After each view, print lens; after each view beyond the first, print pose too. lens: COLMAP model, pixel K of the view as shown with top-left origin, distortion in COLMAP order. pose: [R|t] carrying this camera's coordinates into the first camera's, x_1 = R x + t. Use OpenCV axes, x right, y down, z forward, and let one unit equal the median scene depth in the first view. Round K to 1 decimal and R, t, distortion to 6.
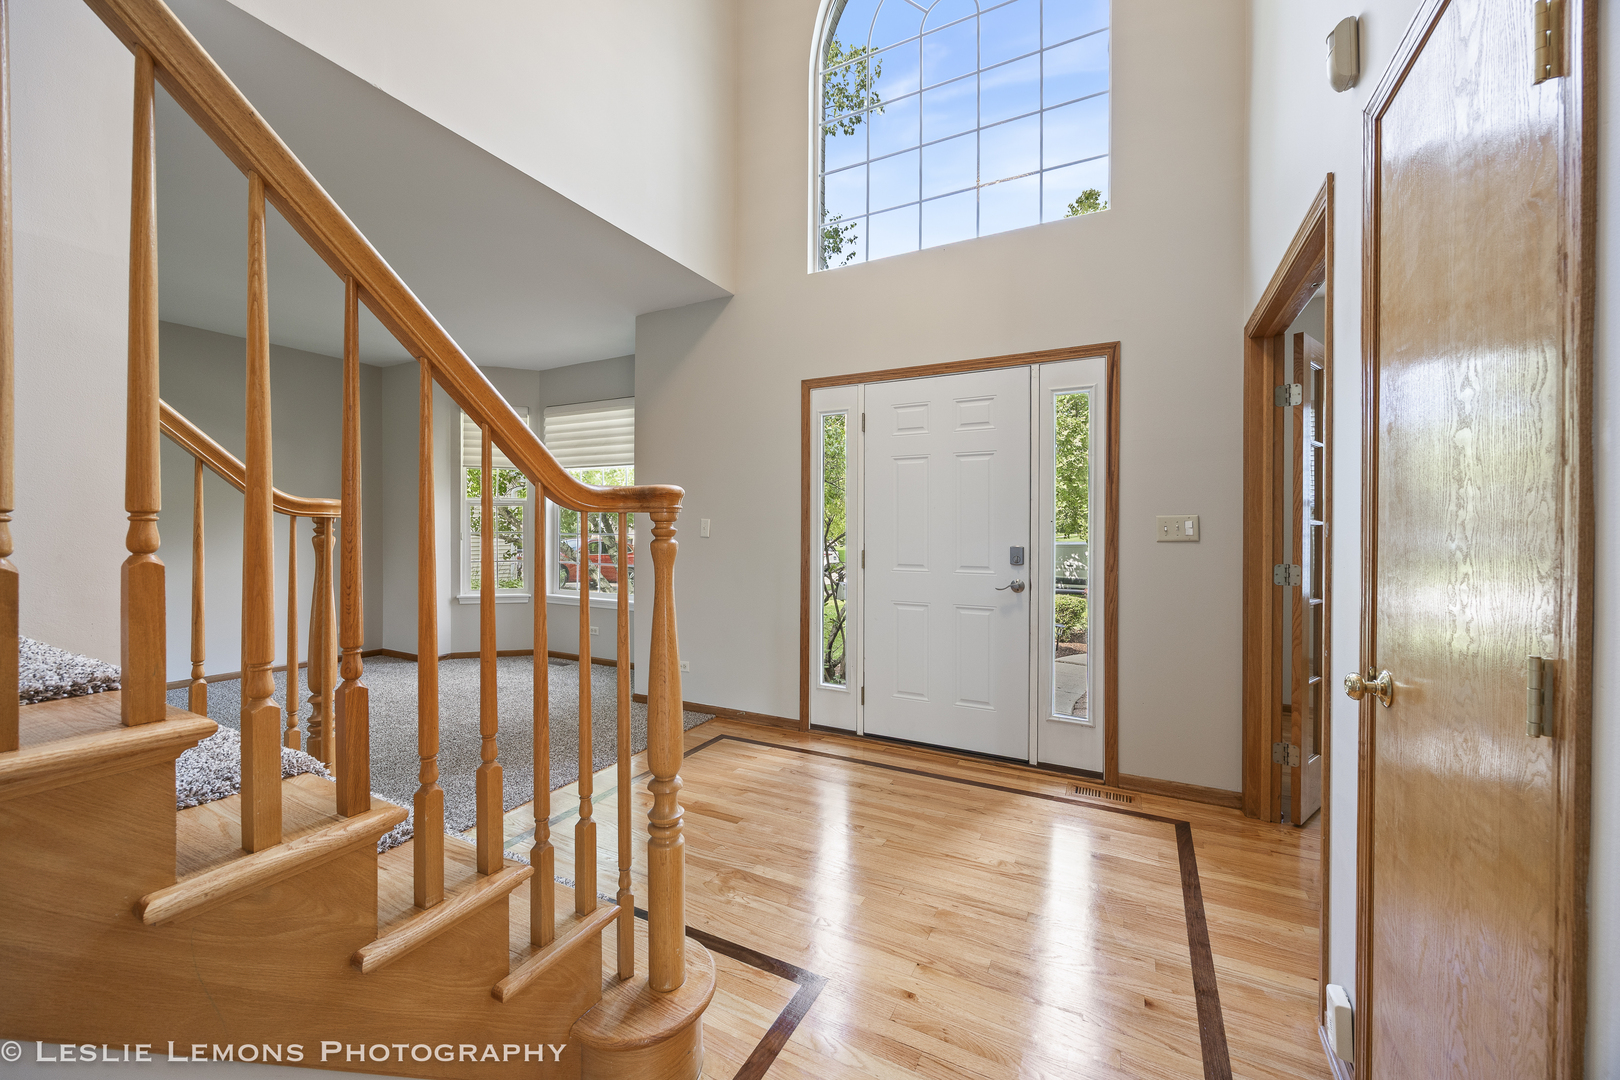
lens RADIAL K [[619.5, 0, 809.0], [0, 619.5, 528.8], [0, 0, 1]] dist [-0.002164, -0.000510]
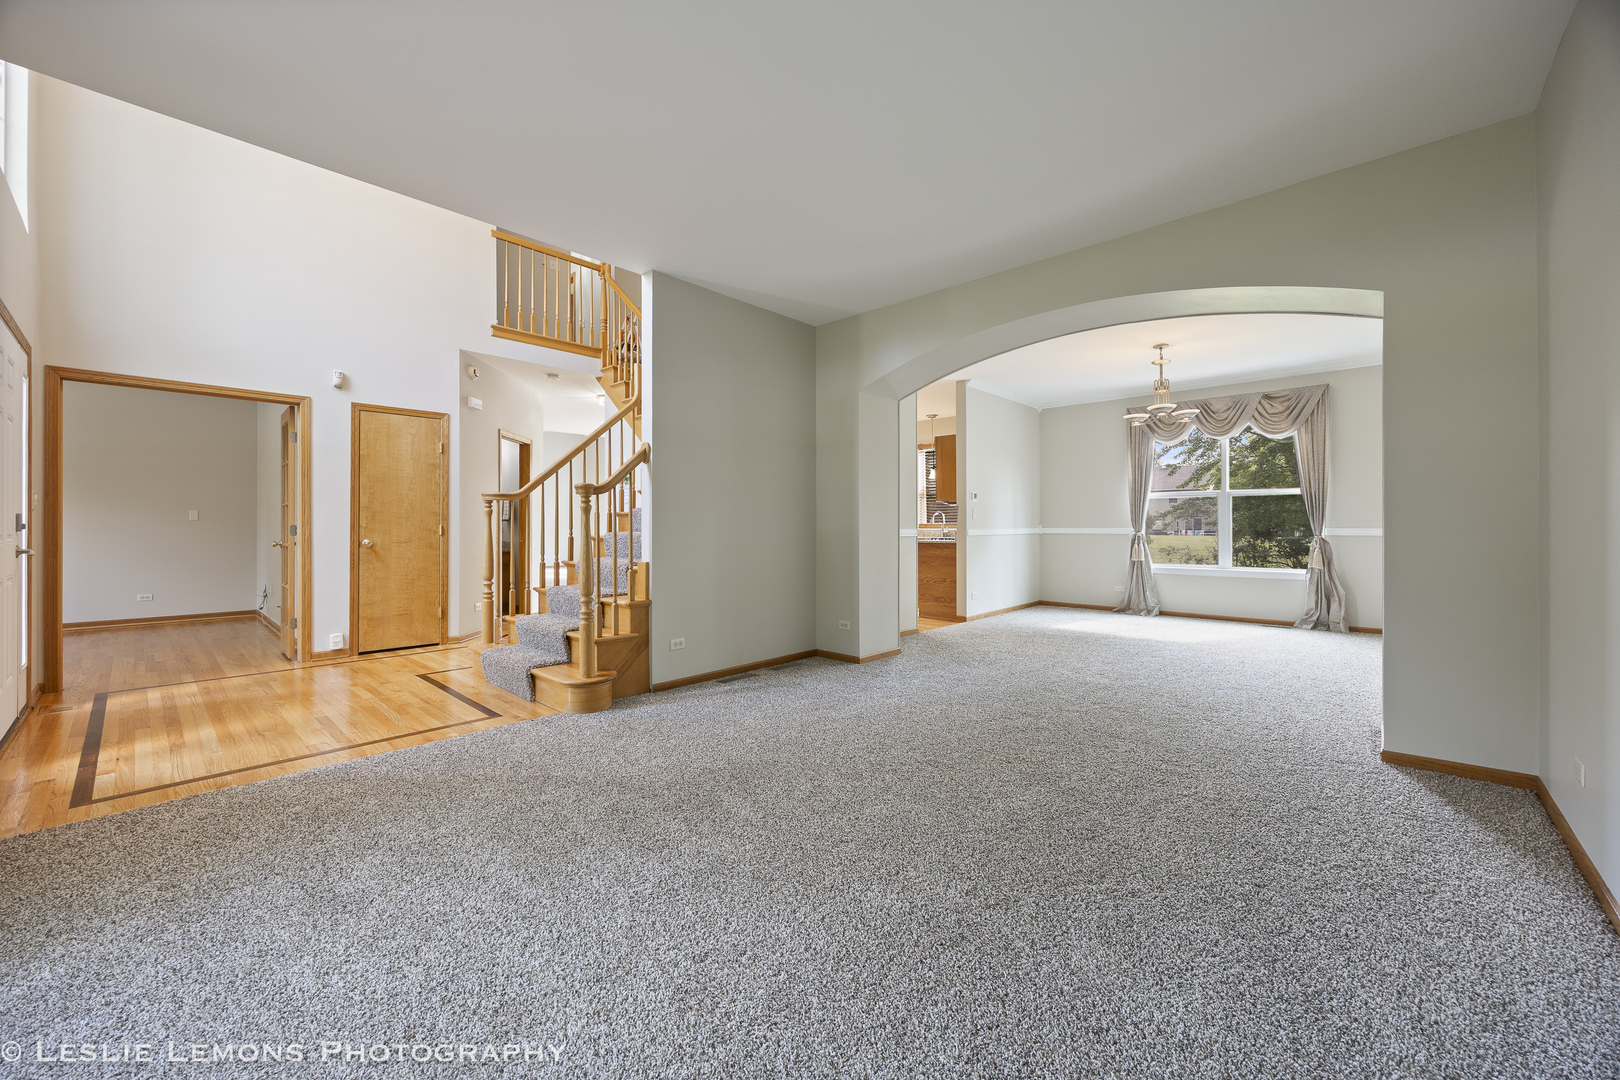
lens RADIAL K [[619.5, 0, 809.0], [0, 619.5, 528.8], [0, 0, 1]] dist [-0.002164, -0.000510]
pose [[-0.963857, 0.005991, 0.266354, -1.230949], [0.007843, 0.999952, 0.005890, 0.056929], [-0.266306, 0.007766, -0.963857, 1.650461]]
